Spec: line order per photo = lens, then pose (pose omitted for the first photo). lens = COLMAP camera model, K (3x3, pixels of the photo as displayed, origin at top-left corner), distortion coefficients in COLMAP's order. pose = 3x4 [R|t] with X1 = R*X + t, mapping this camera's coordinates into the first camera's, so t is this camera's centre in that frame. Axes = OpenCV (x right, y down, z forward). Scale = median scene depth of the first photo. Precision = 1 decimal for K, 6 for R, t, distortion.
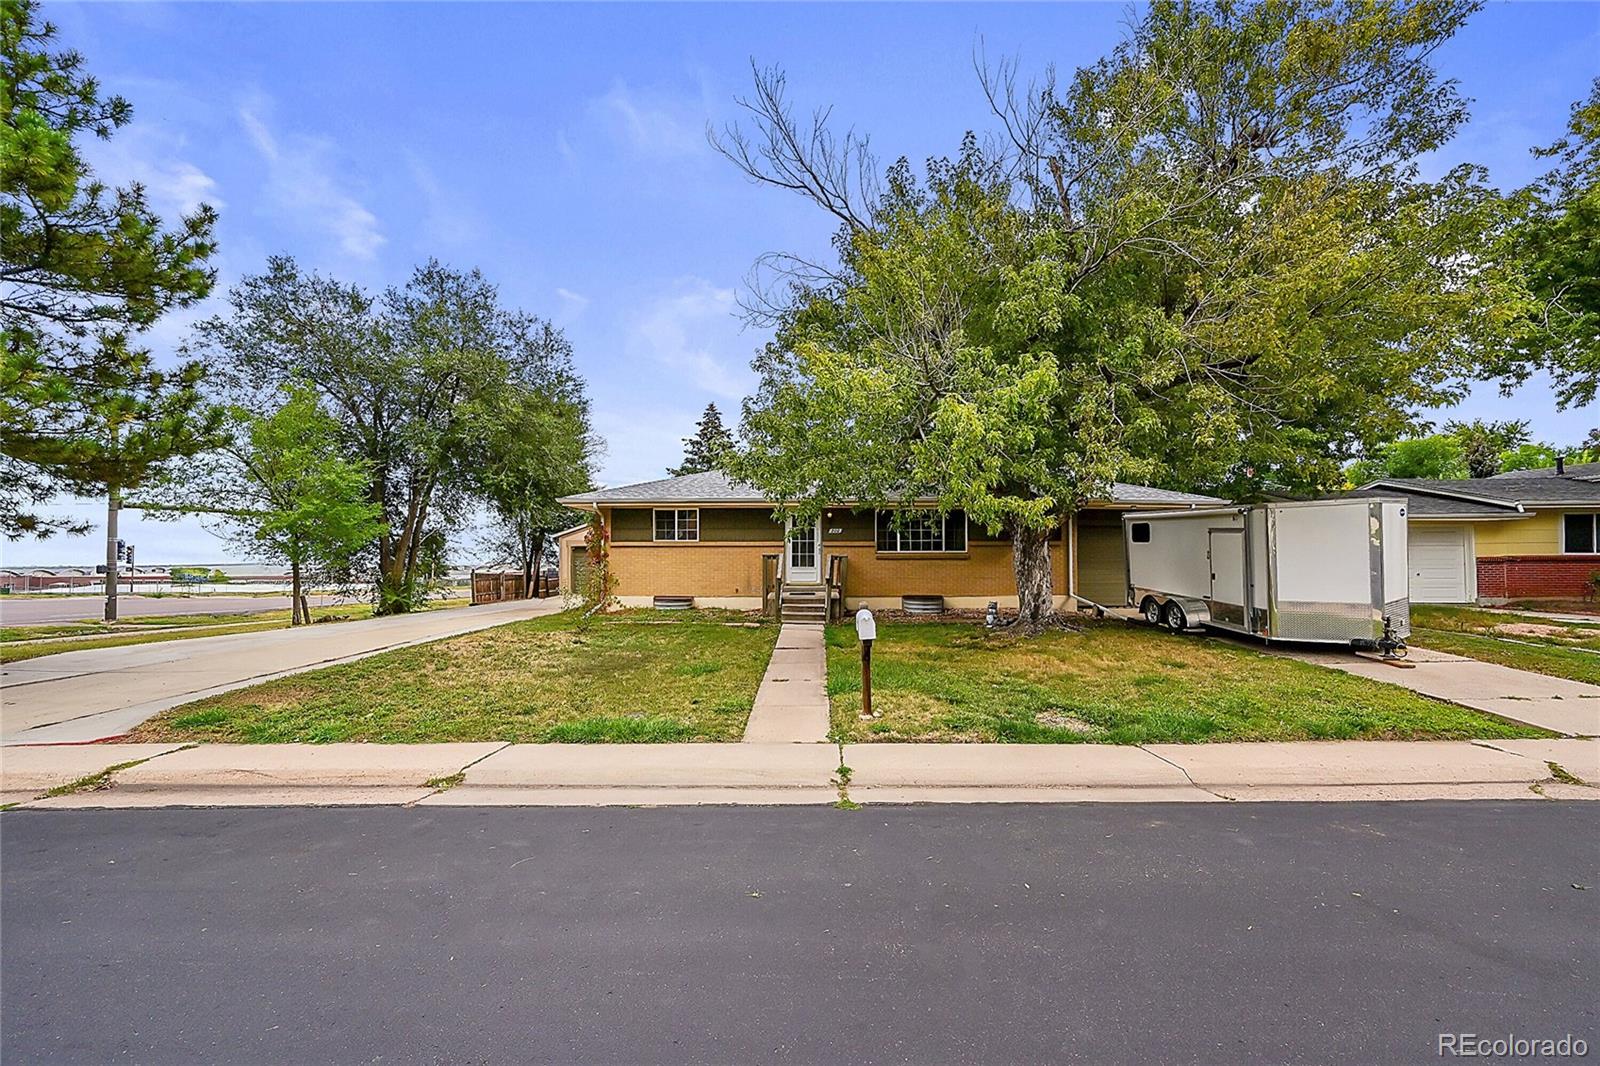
lens RADIAL K [[637.7, 0, 803.8], [0, 637.7, 522.3], [0, 0, 1]] dist [-0.002019, -0.000326]
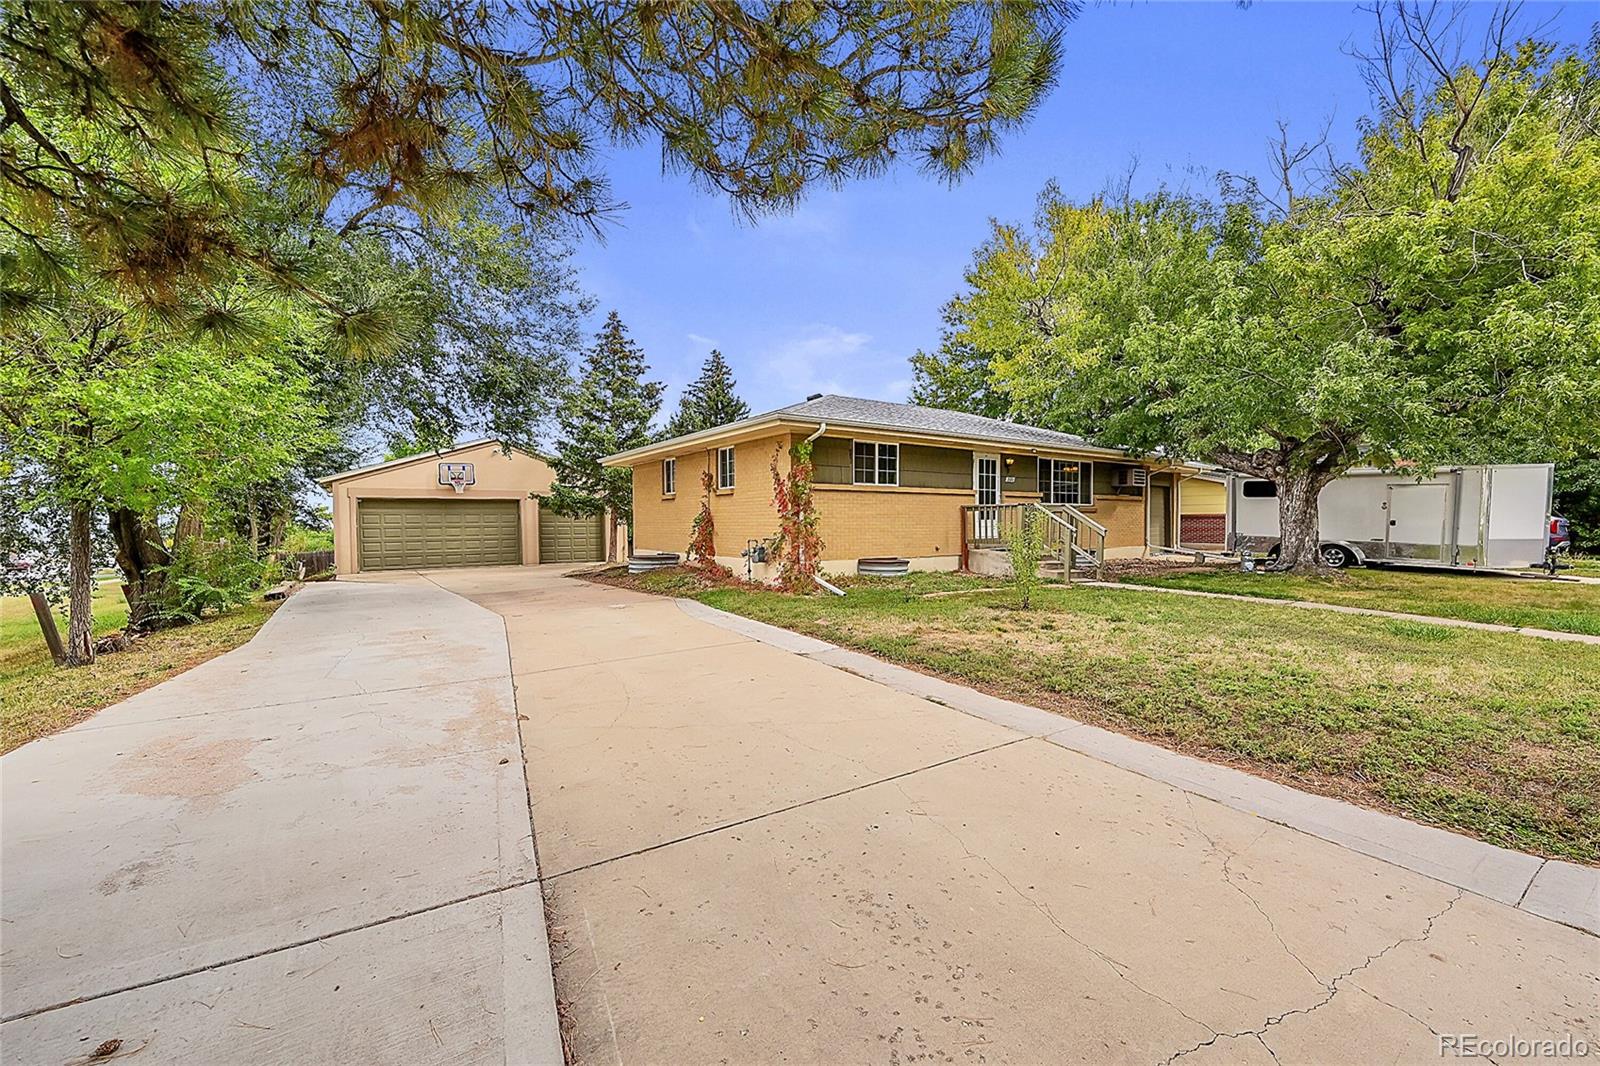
lens RADIAL K [[637.7, 0, 803.8], [0, 637.7, 522.3], [0, 0, 1]] dist [-0.002019, -0.000326]
pose [[0.822114, -0.000424, 0.569322, -0.695520], [-0.028706, 0.998697, 0.042196, 0.044036], [-0.568598, -0.051033, 0.821031, 0.433209]]
